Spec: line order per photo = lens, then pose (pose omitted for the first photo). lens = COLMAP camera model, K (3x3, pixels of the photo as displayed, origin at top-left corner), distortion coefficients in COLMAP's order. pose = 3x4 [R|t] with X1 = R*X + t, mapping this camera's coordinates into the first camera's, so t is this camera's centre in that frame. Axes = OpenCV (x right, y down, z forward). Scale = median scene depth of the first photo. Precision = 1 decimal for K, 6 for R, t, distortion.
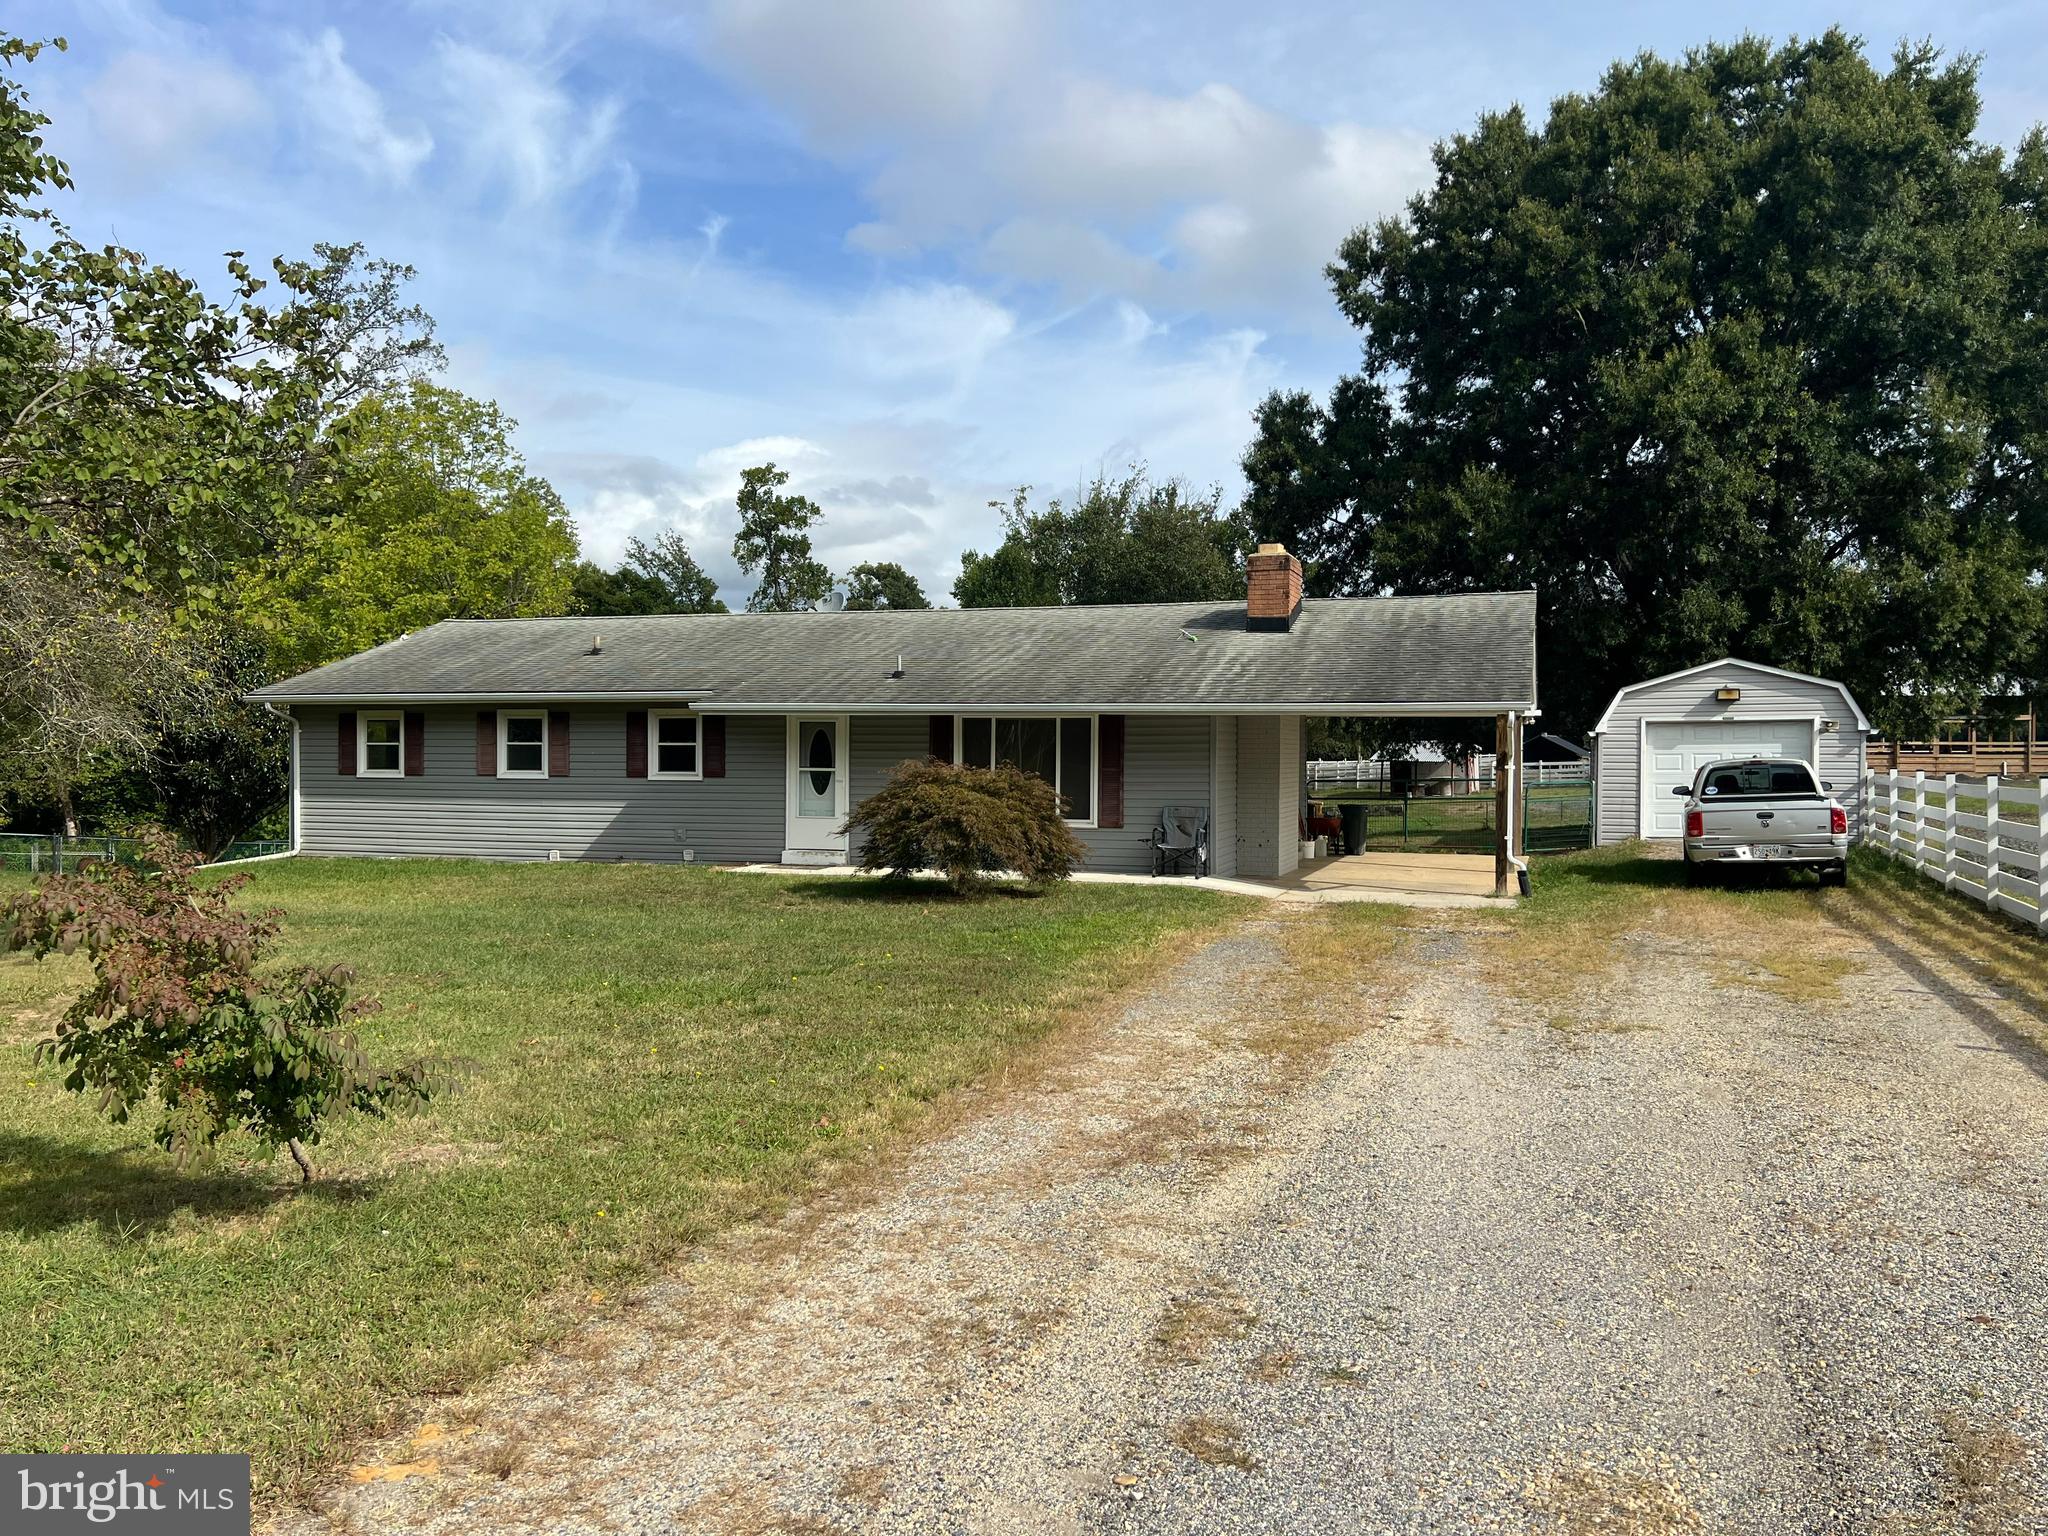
lens RADIAL K [[1562.5, 0, 1024.0], [0, 1562.5, 768.0], [0, 0, 1]] dist [0.030316, -0.008516]
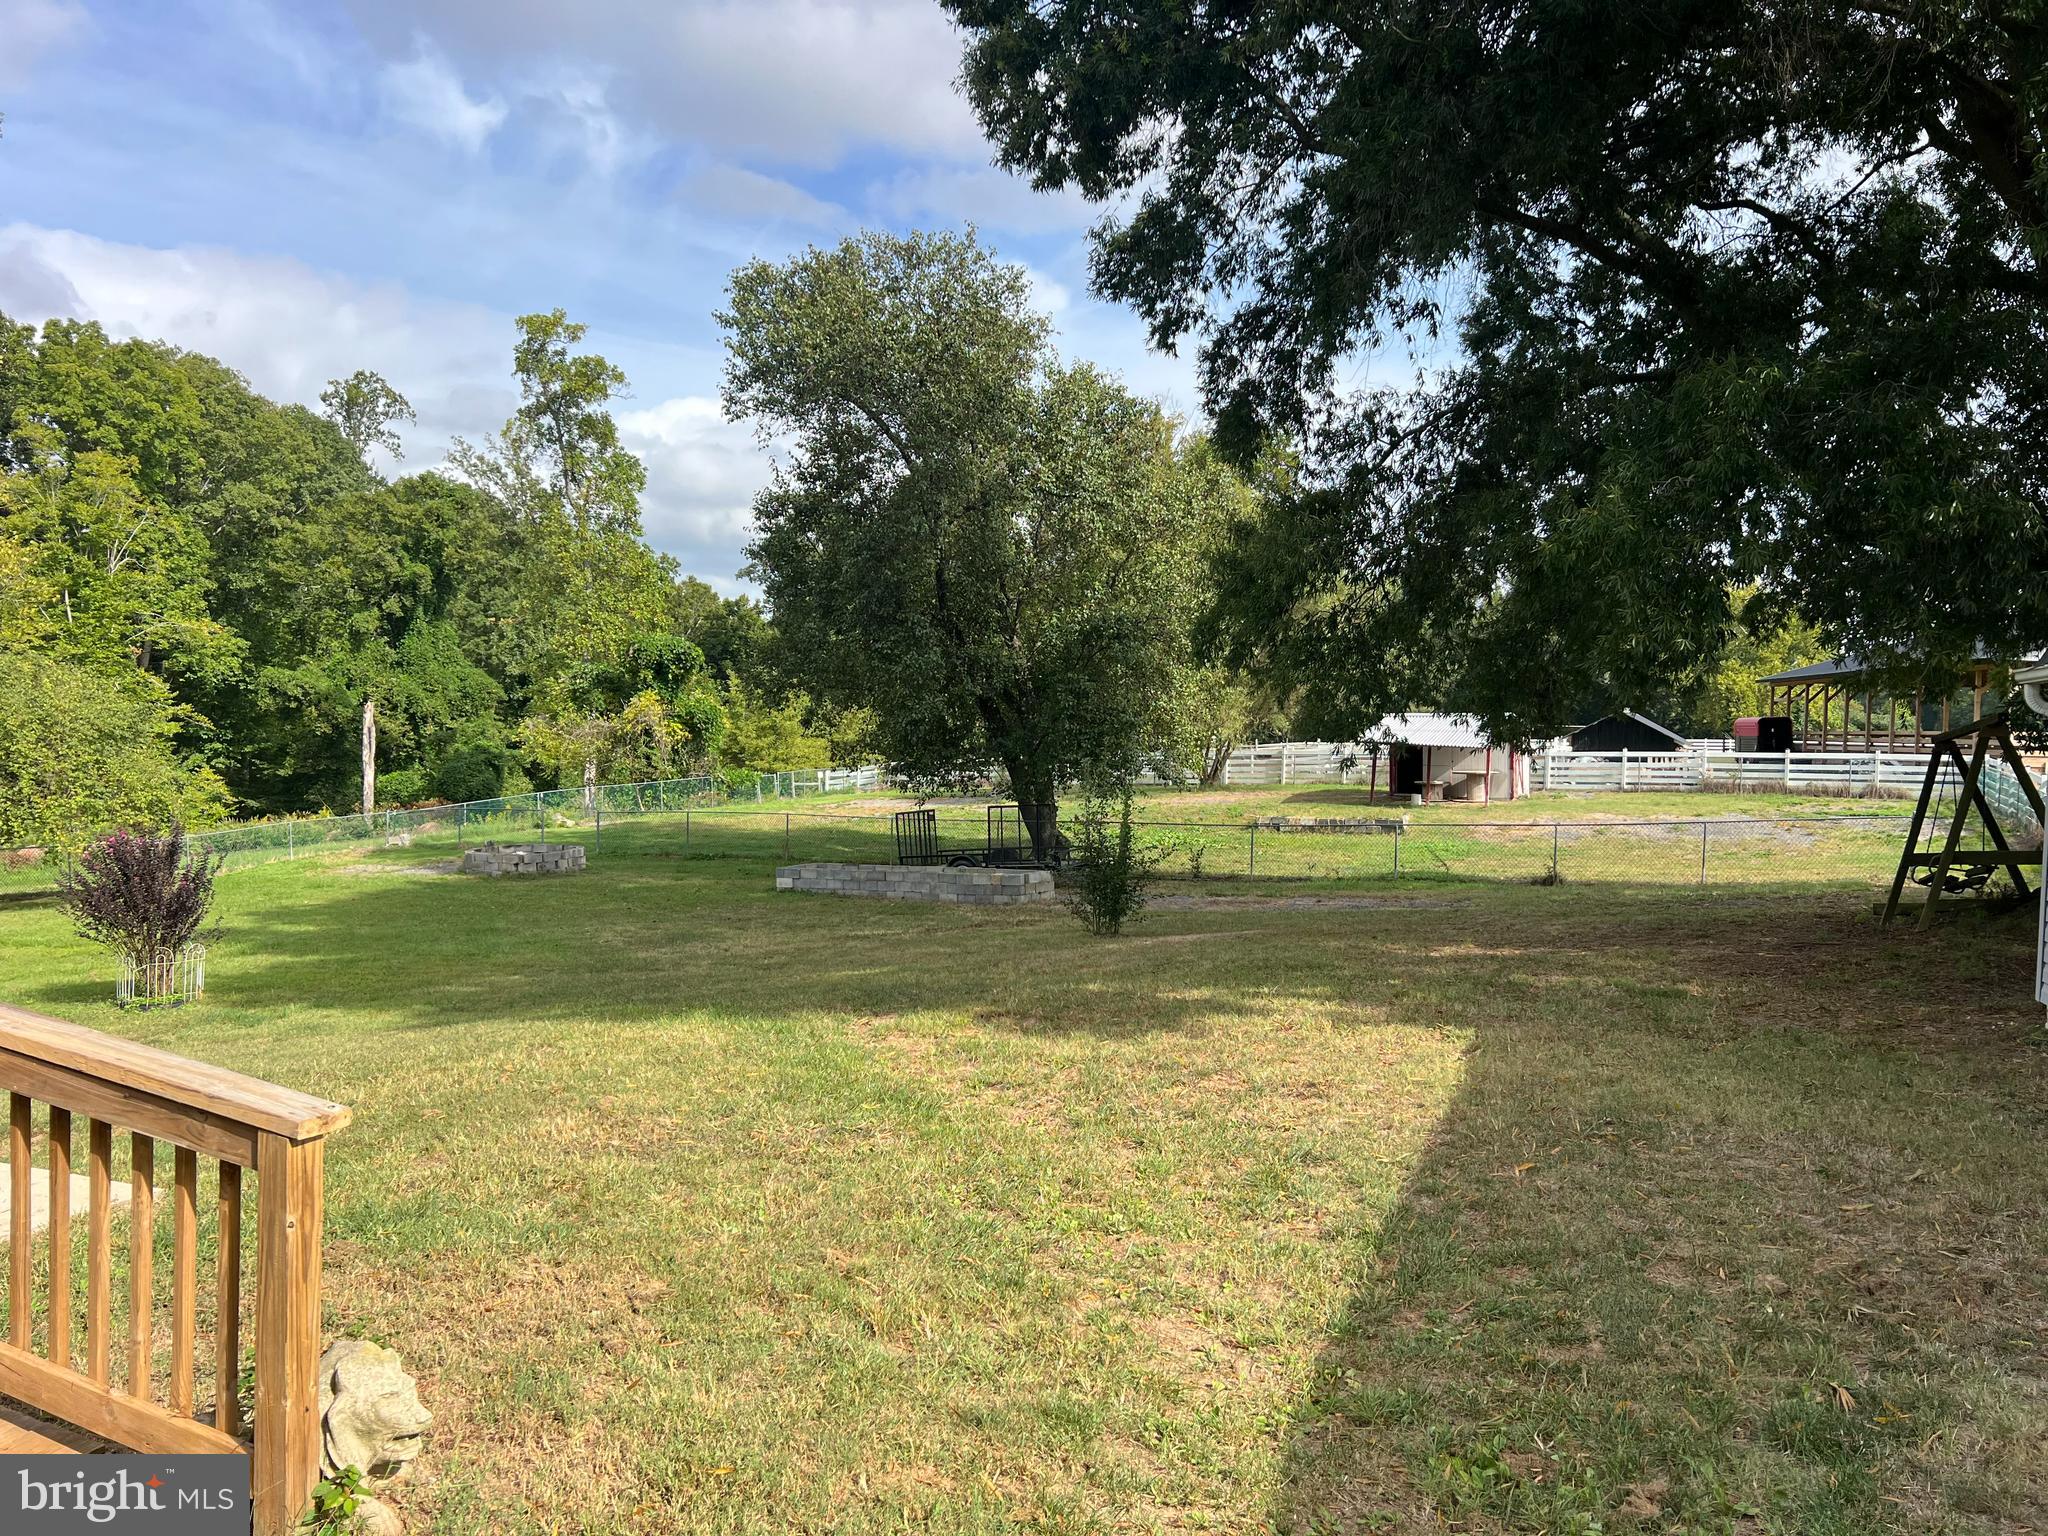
lens RADIAL K [[1547.6, 0, 1024.1], [0, 1547.6, 763.5], [0, 0, 1]] dist [0.049955, -0.050930]
pose [[0.999330, 0.025019, -0.026727, 0.227831], [-0.024547, 0.999540, 0.017820, -0.008502], [0.027160, -0.017152, 0.999484, 0.811129]]
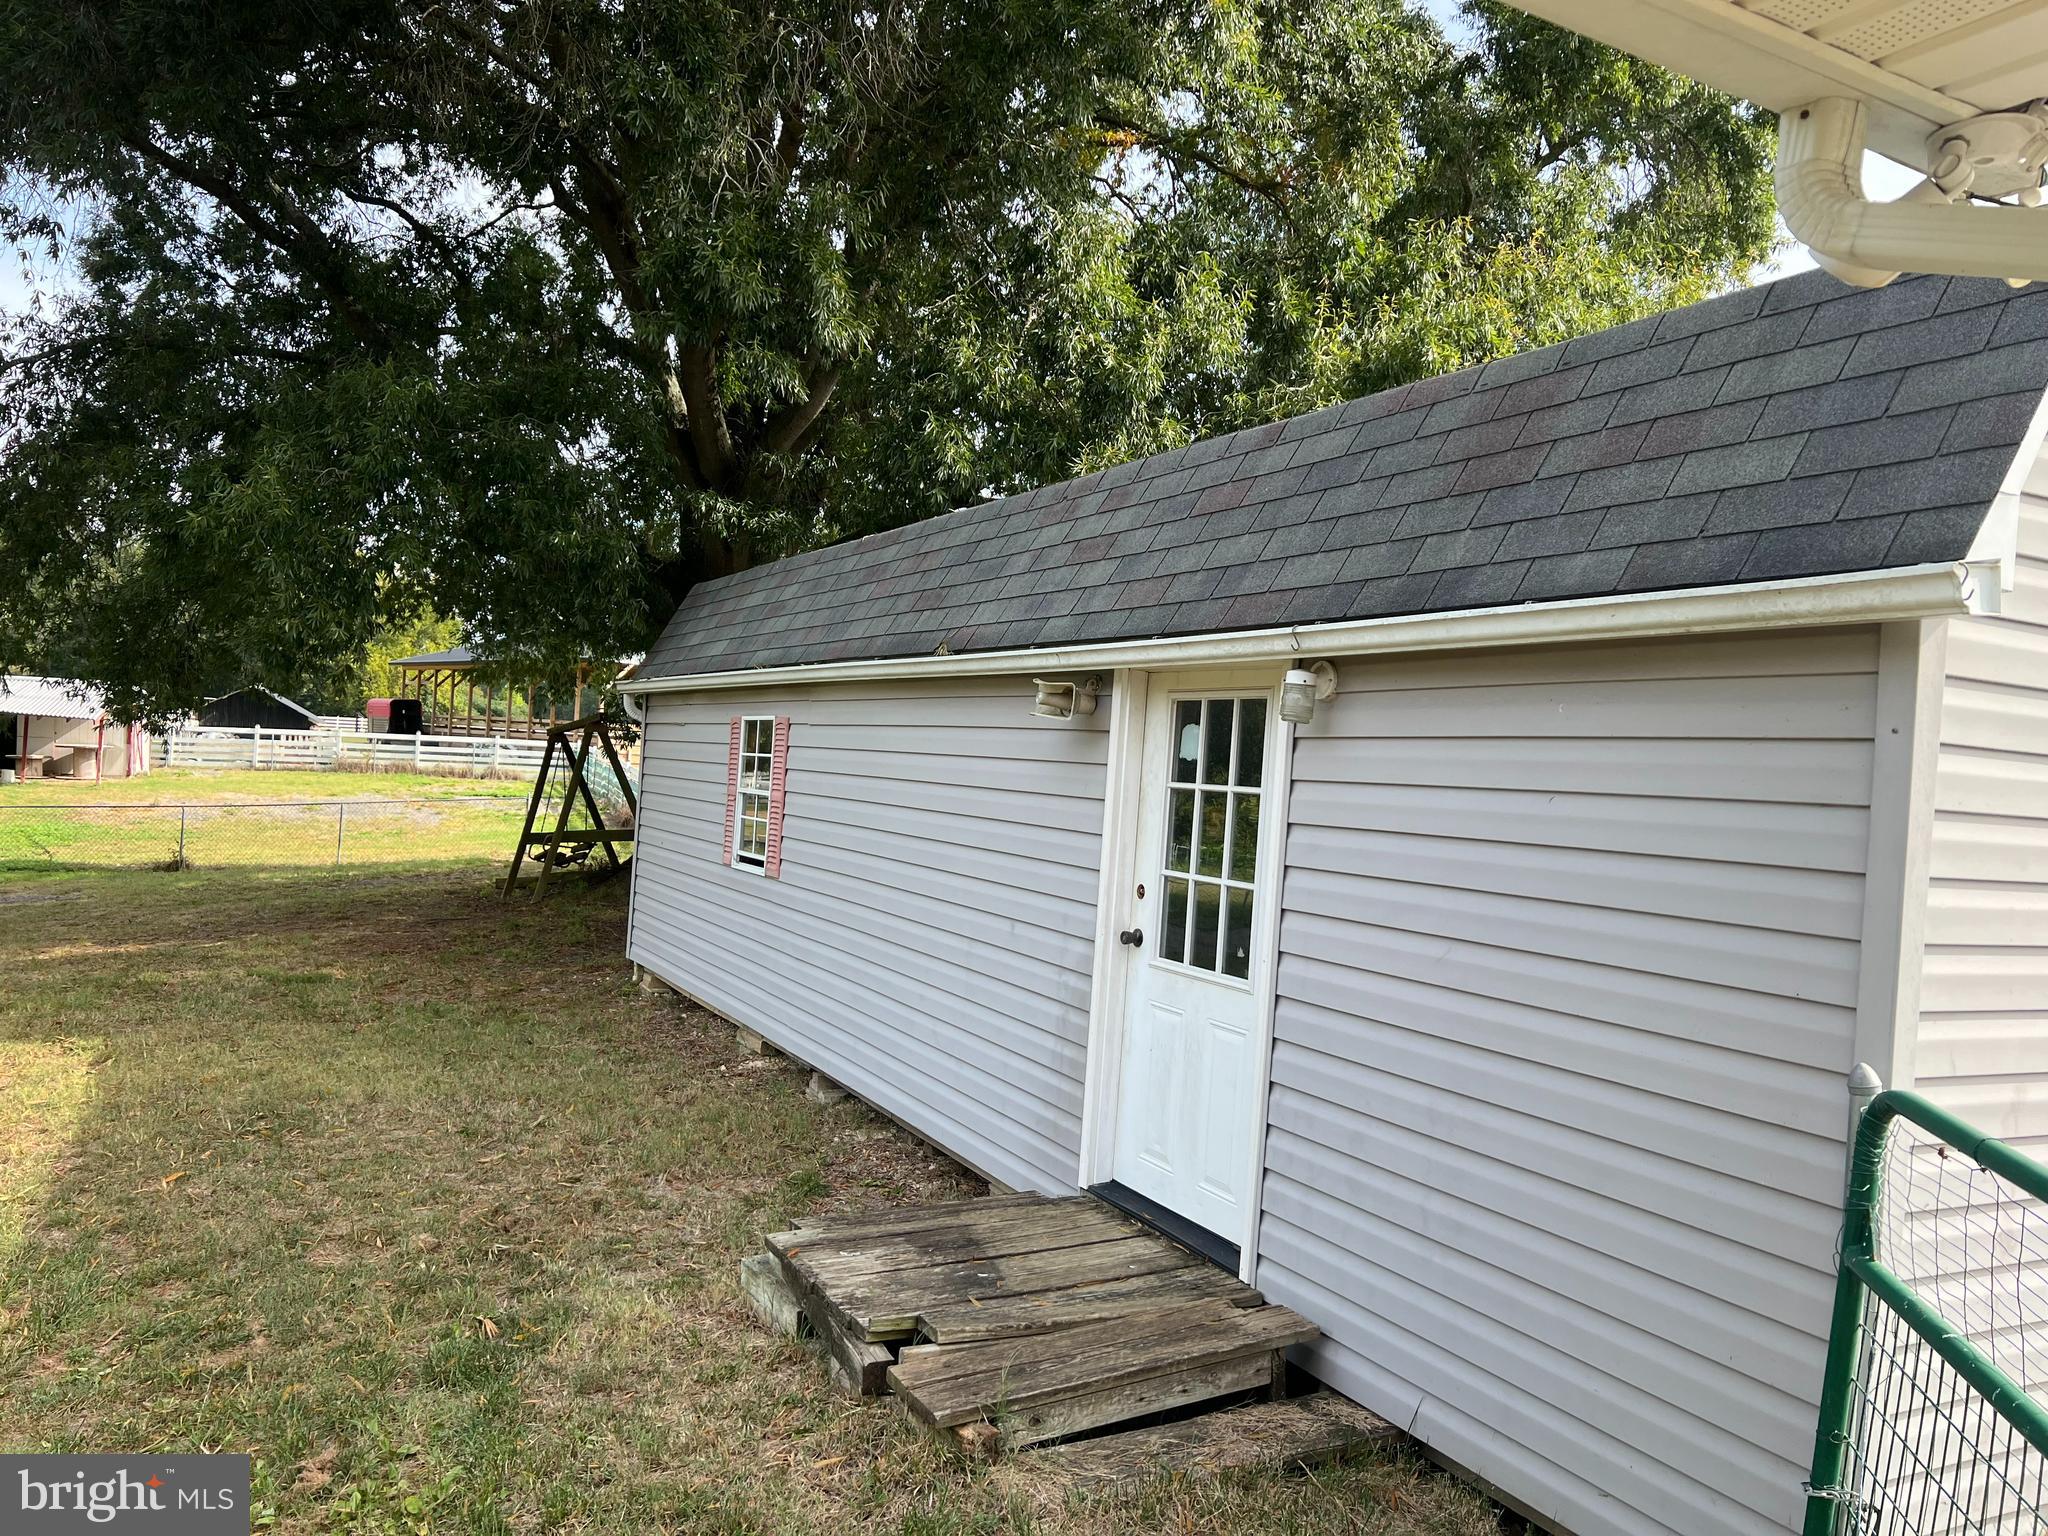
lens RADIAL K [[1562.8, 0, 1013.8], [0, 1562.8, 727.7], [0, 0, 1]] dist [-0.004023, -0.004501]
pose [[0.697508, 0.050415, 0.714801, 0.218507], [-0.050422, 0.998502, -0.021222, -0.011921], [-0.714801, -0.021239, 0.699006, 0.802880]]
